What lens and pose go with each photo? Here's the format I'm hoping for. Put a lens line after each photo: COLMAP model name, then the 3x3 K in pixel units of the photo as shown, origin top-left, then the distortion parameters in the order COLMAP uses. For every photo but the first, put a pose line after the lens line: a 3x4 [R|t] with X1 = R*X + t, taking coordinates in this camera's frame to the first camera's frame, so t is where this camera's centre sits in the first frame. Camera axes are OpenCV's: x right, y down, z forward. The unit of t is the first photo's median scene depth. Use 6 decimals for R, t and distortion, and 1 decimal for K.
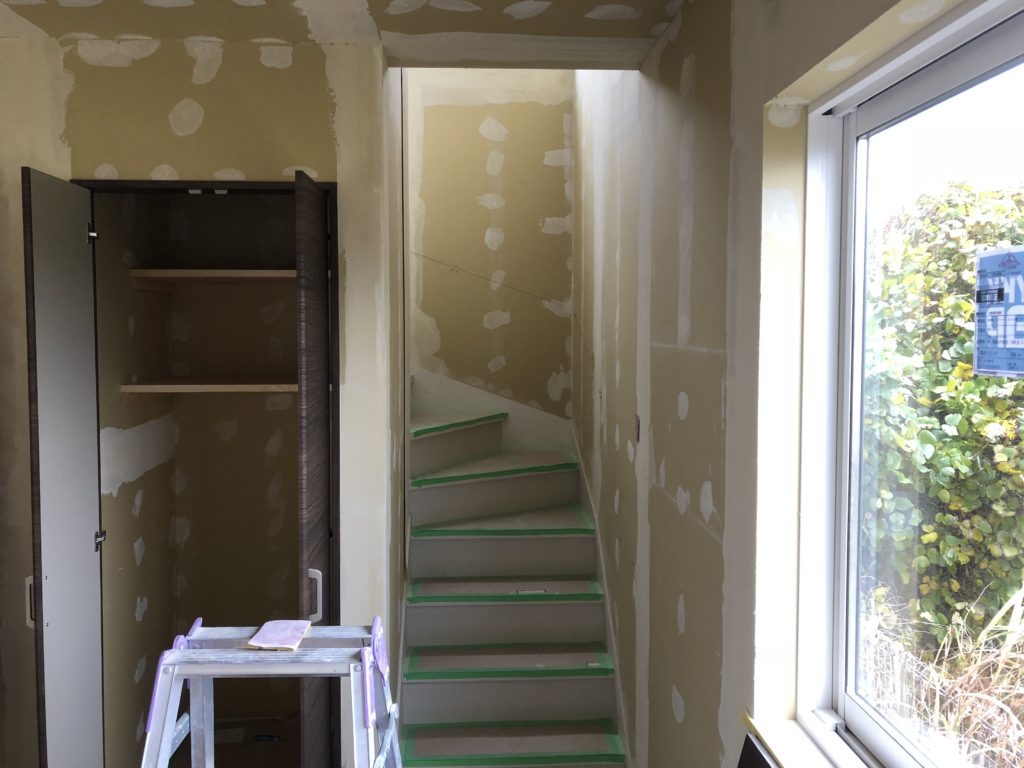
lens RADIAL K [[846.6, 0, 512.0], [0, 846.6, 384.0], [0, 0, 1]] dist [0.079359, -0.116459]
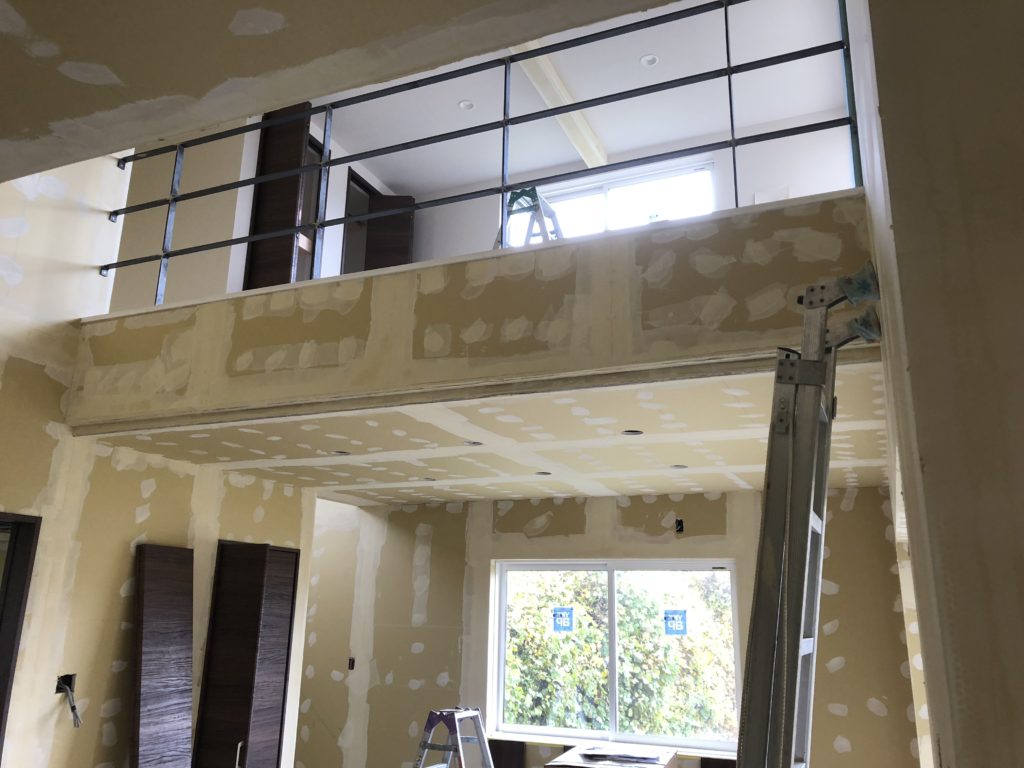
lens RADIAL K [[846.6, 0, 512.0], [0, 846.6, 384.0], [0, 0, 1]] dist [0.079359, -0.116459]
pose [[0.454138, 0.247215, 0.855946, -2.012593], [0.033644, 0.955288, -0.293757, 0.027866], [-0.890296, 0.162203, 0.425515, -0.534851]]
